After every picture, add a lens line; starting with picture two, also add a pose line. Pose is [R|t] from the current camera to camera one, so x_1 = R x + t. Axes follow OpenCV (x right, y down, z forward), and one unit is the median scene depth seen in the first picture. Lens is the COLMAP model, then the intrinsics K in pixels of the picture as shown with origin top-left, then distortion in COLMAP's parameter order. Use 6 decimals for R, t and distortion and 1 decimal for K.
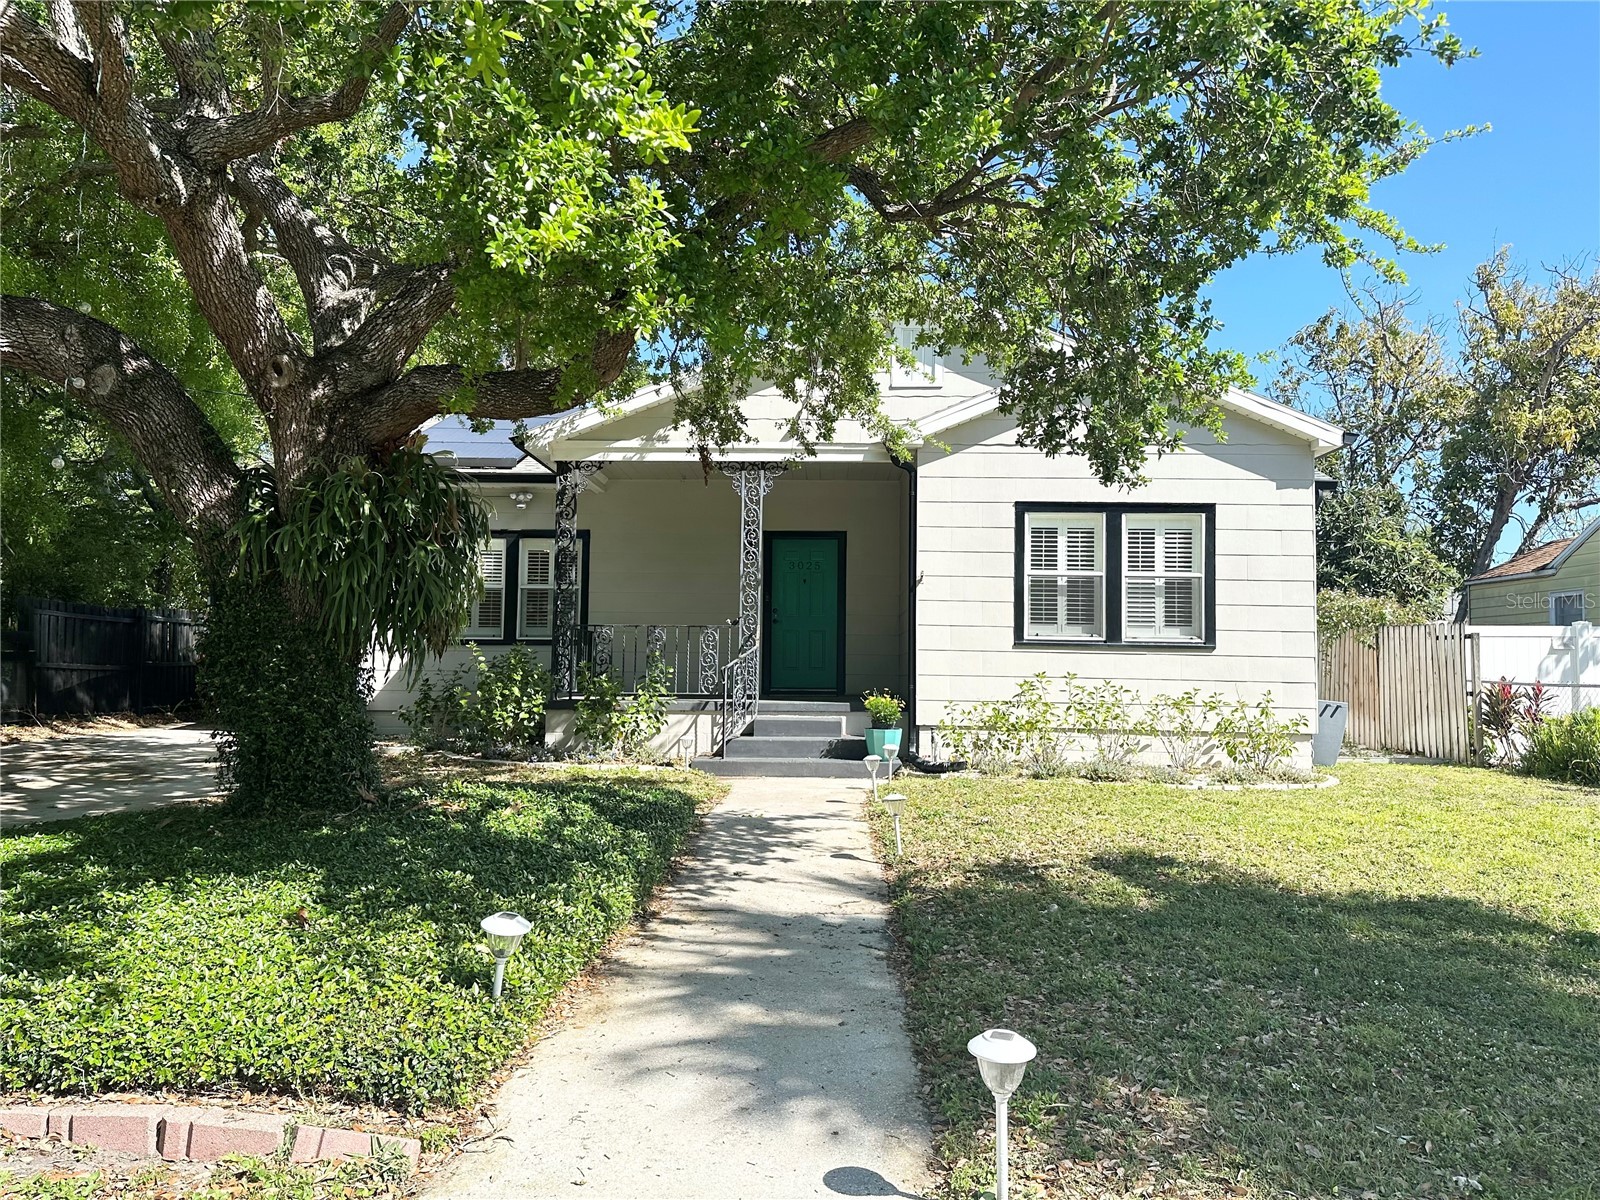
lens RADIAL K [[1095.4, 0, 800.0], [0, 1095.4, 600.0], [0, 0, 1]] dist [-0.000105, 0.000029]
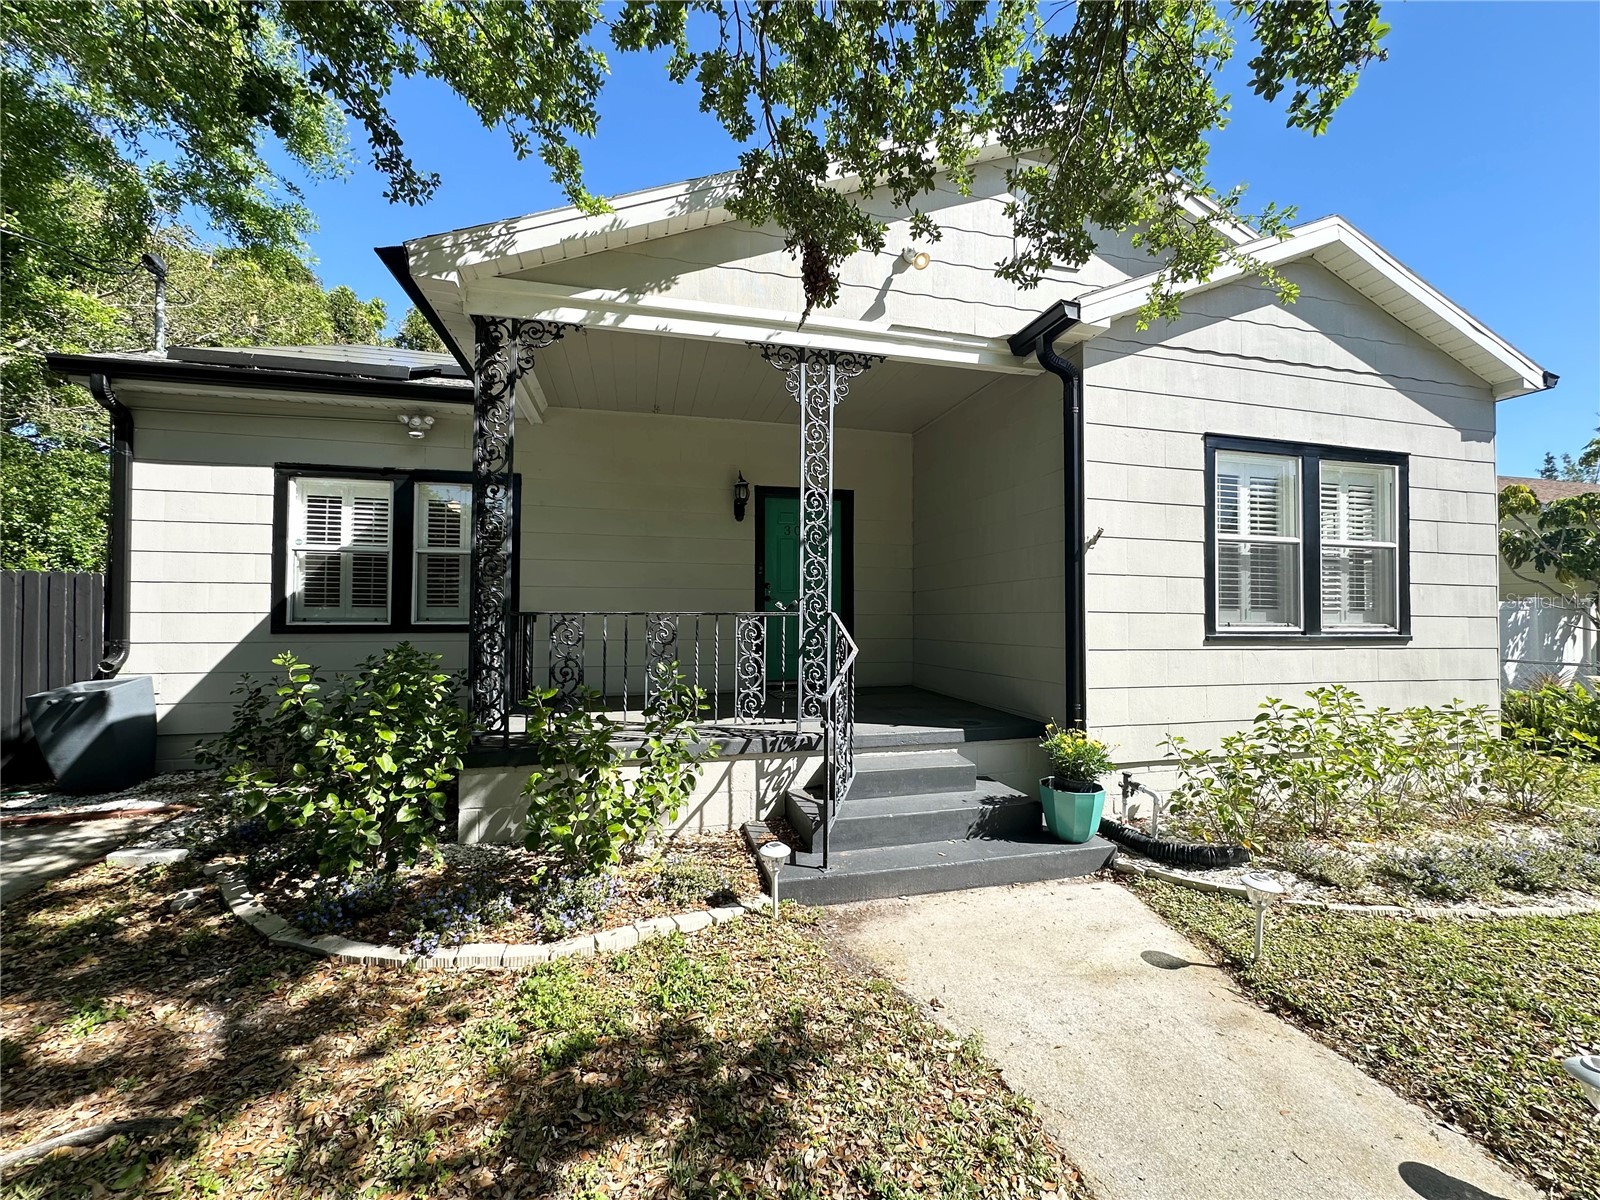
lens RADIAL K [[633.4, 0, 810.2], [0, 633.4, 599.5], [0, 0, 1]] dist [-0.007716, -0.000189]
pose [[0.963664, -0.001503, 0.267114, -0.150494], [-0.009094, 0.999220, 0.038431, 0.002142], [-0.266963, -0.039463, 0.962898, 0.678846]]
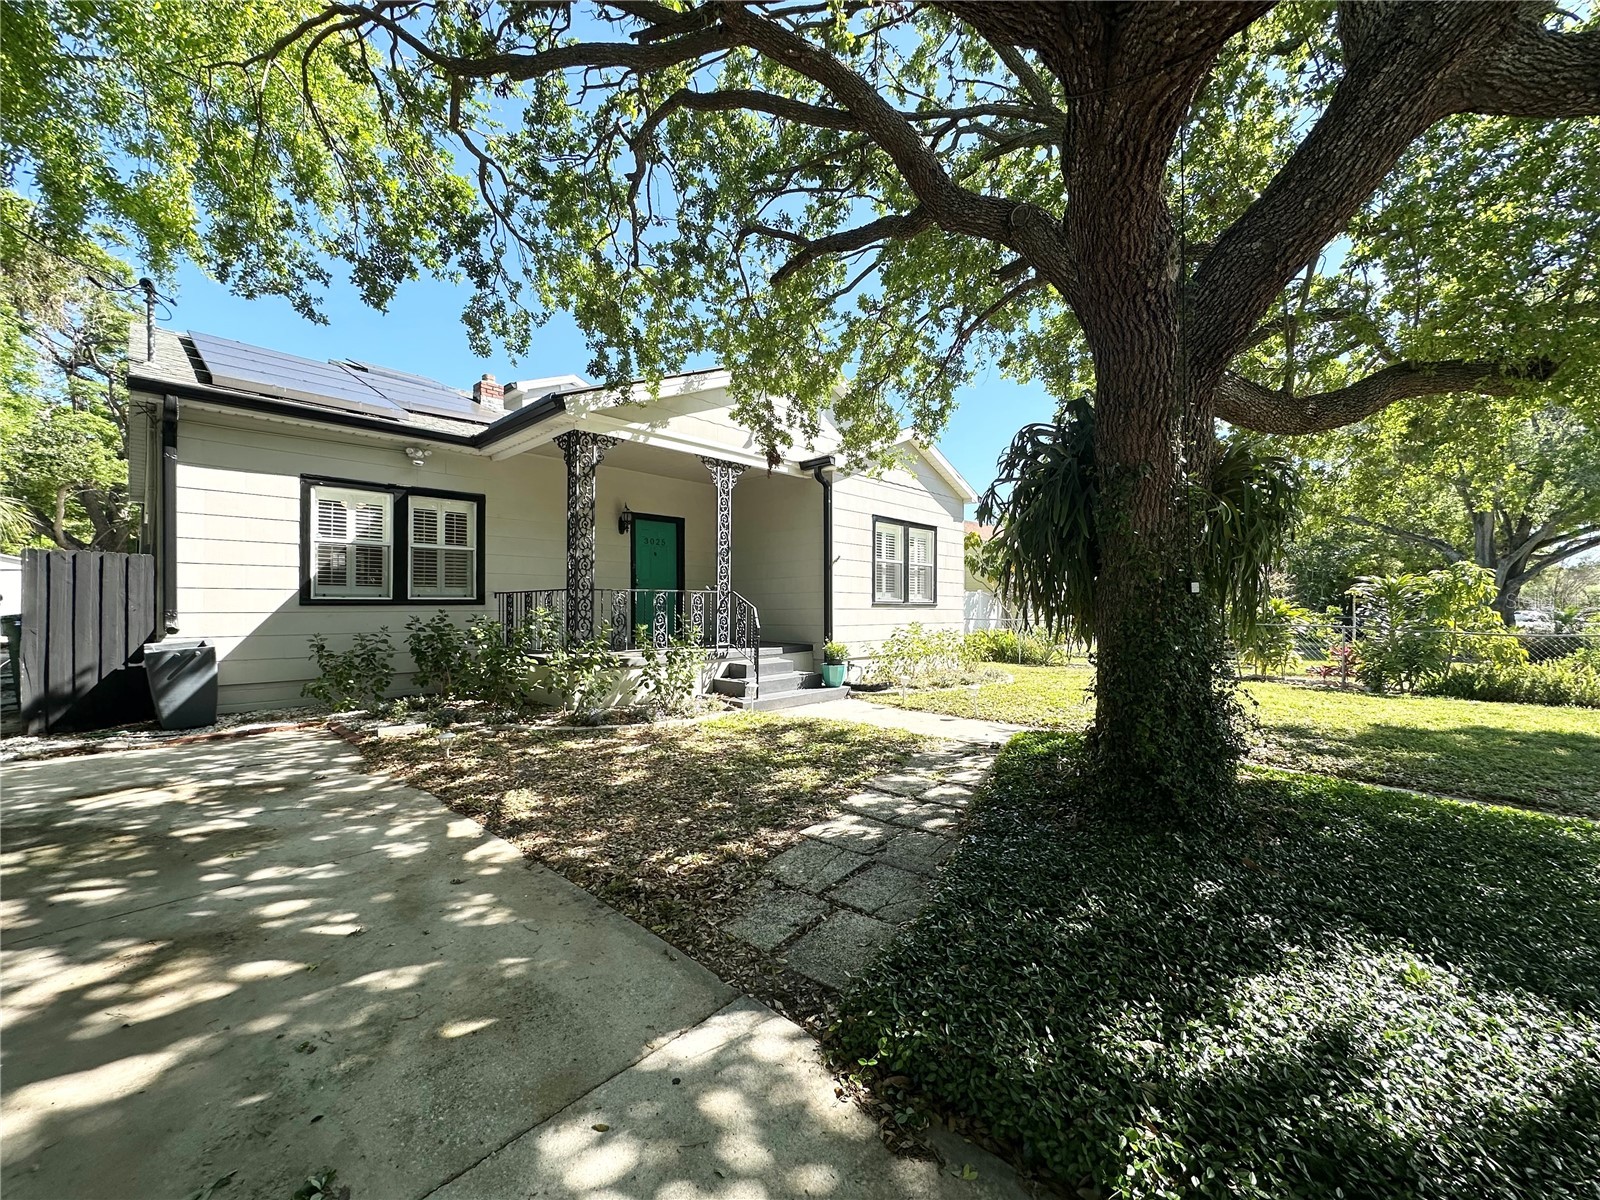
lens RADIAL K [[633.4, 0, 810.2], [0, 633.4, 599.5], [0, 0, 1]] dist [-0.007716, -0.000189]
pose [[0.656955, -0.004076, 0.753919, -0.549987], [-0.037696, 0.998557, 0.038247, 0.001316], [-0.752987, -0.053546, 0.655853, 0.463918]]
